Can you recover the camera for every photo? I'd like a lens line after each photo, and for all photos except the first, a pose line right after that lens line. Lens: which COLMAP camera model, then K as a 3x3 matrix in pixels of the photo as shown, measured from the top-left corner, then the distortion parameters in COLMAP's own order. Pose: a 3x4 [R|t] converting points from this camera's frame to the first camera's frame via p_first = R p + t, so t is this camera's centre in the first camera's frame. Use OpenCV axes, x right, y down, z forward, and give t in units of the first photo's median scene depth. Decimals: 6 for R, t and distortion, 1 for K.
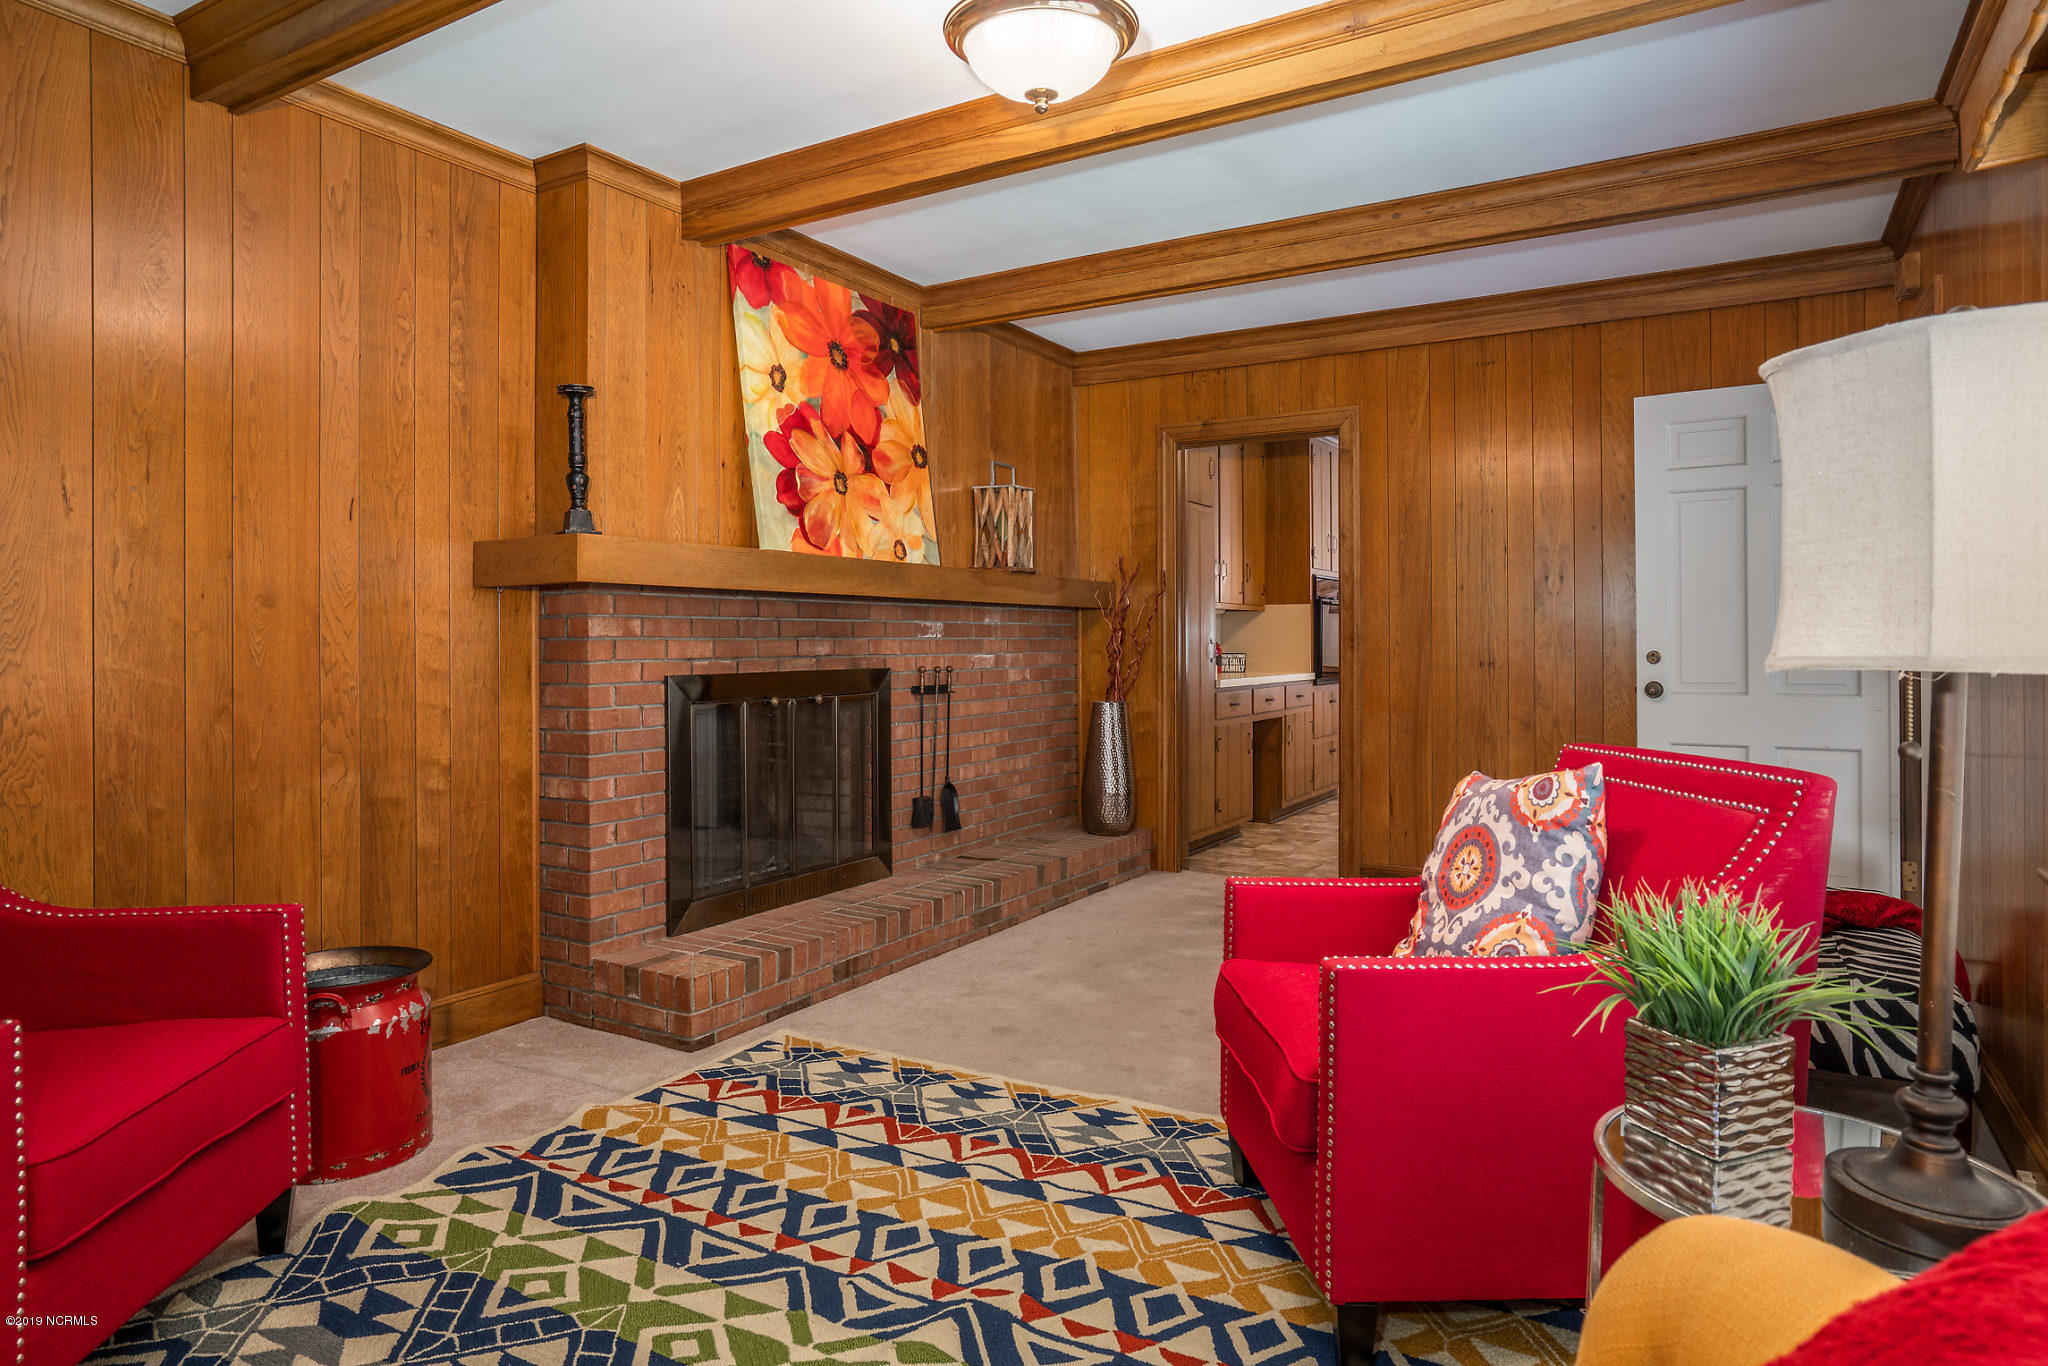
lens RADIAL K [[1198.4, 0, 1025.3], [0, 1198.4, 650.0], [0, 0, 1]] dist [-0.035646, 0.000368]
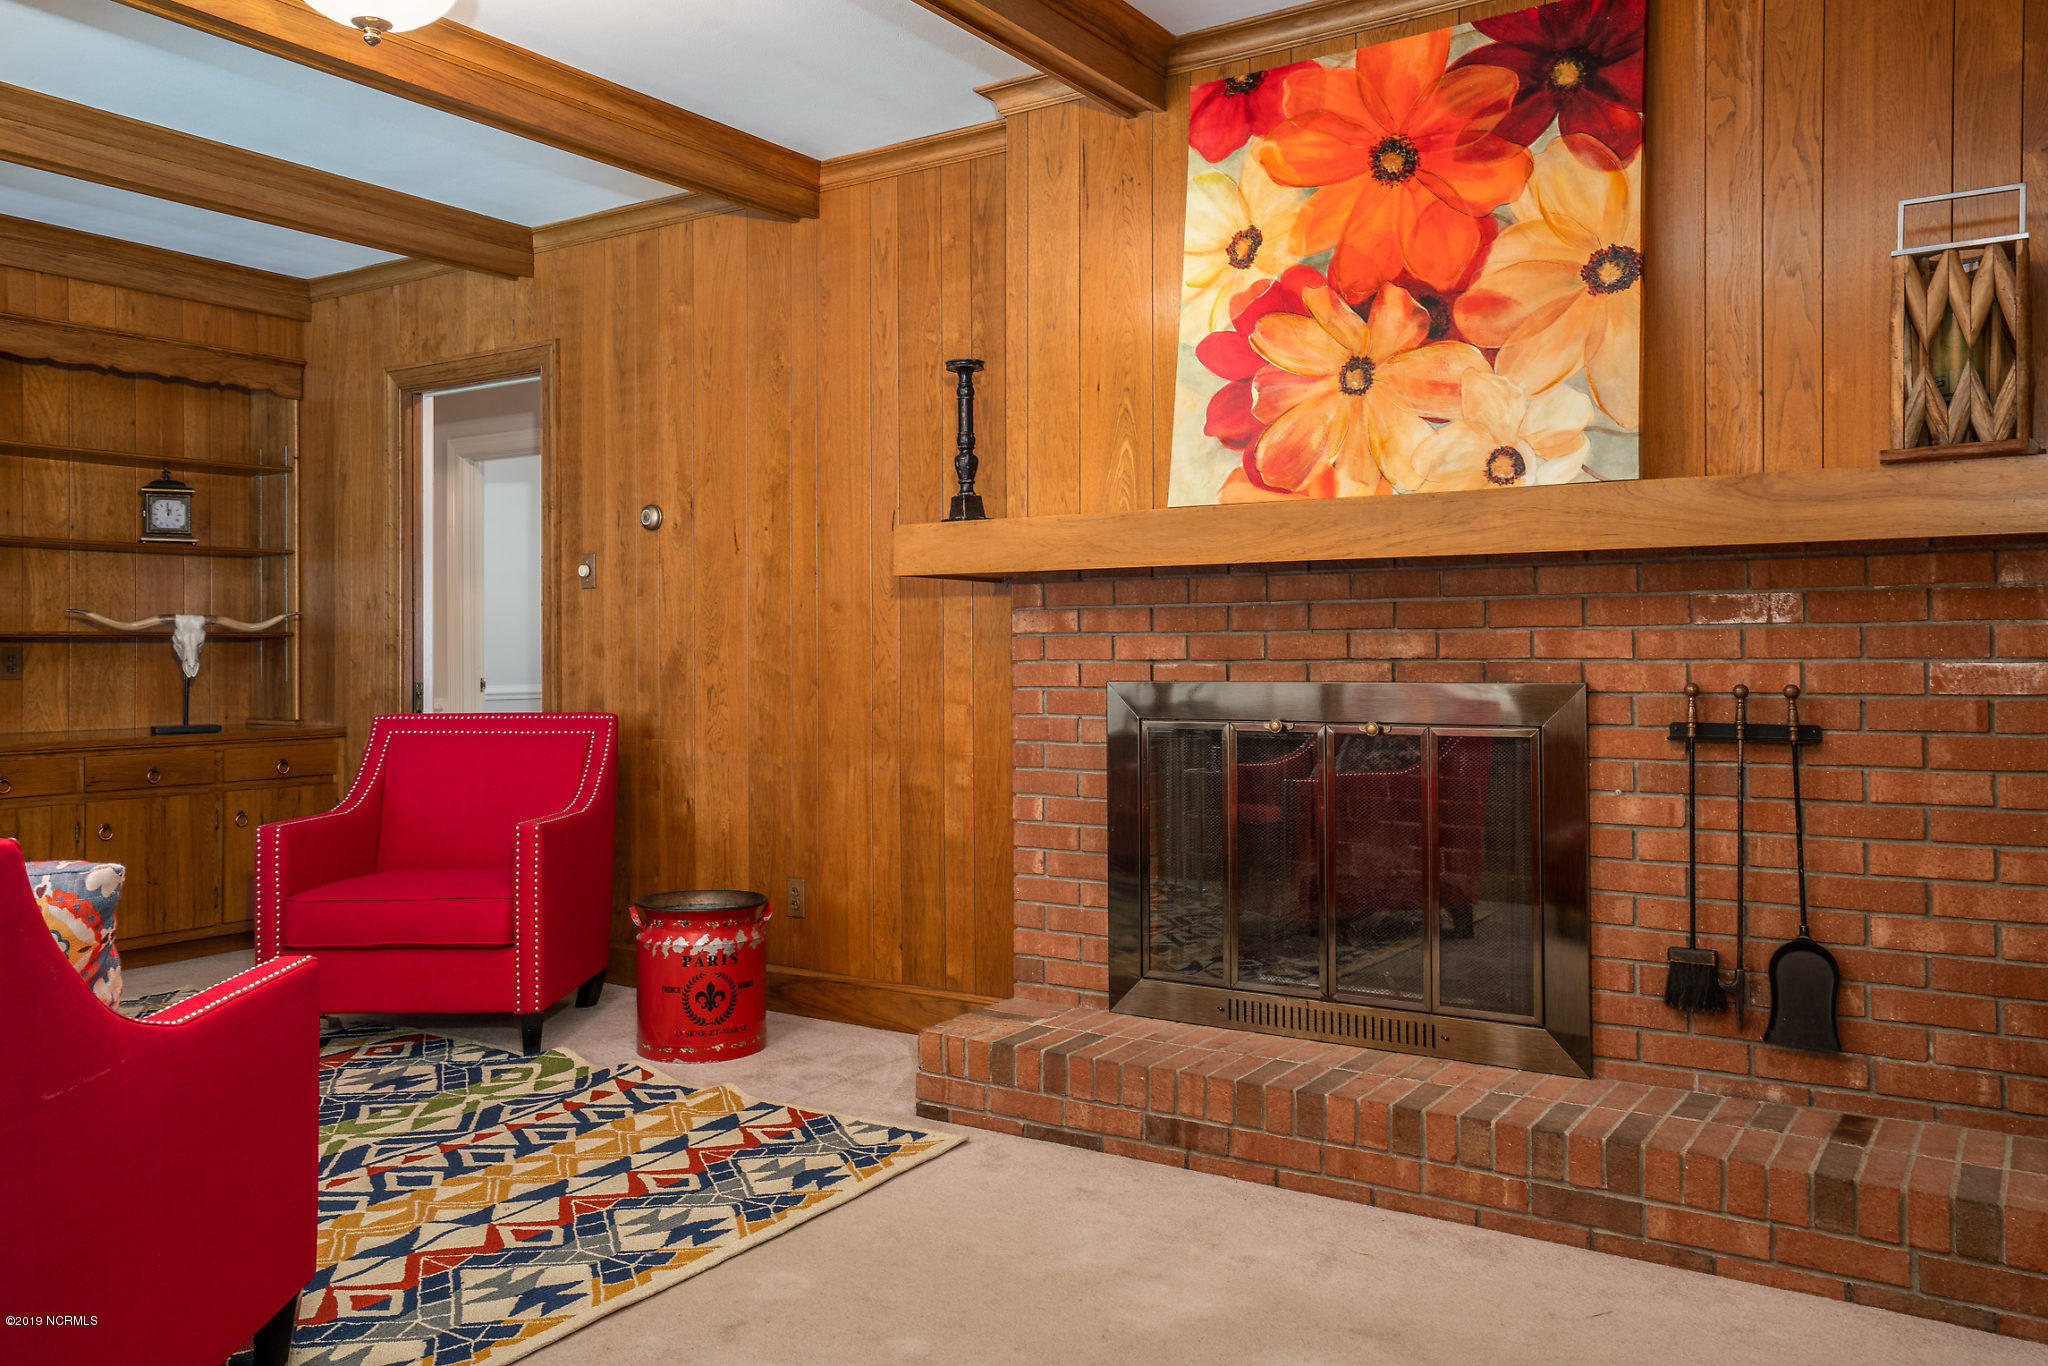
lens RADIAL K [[1576.4, 0, 1024.9], [0, 1576.4, 646.6], [0, 0, 1]] dist [0.003630, 0.006601]
pose [[-0.049786, 0.000317, -0.998760, 0.770233], [-0.002305, 0.999997, 0.000432, -0.001721], [0.998757, 0.002324, -0.049785, 1.021322]]
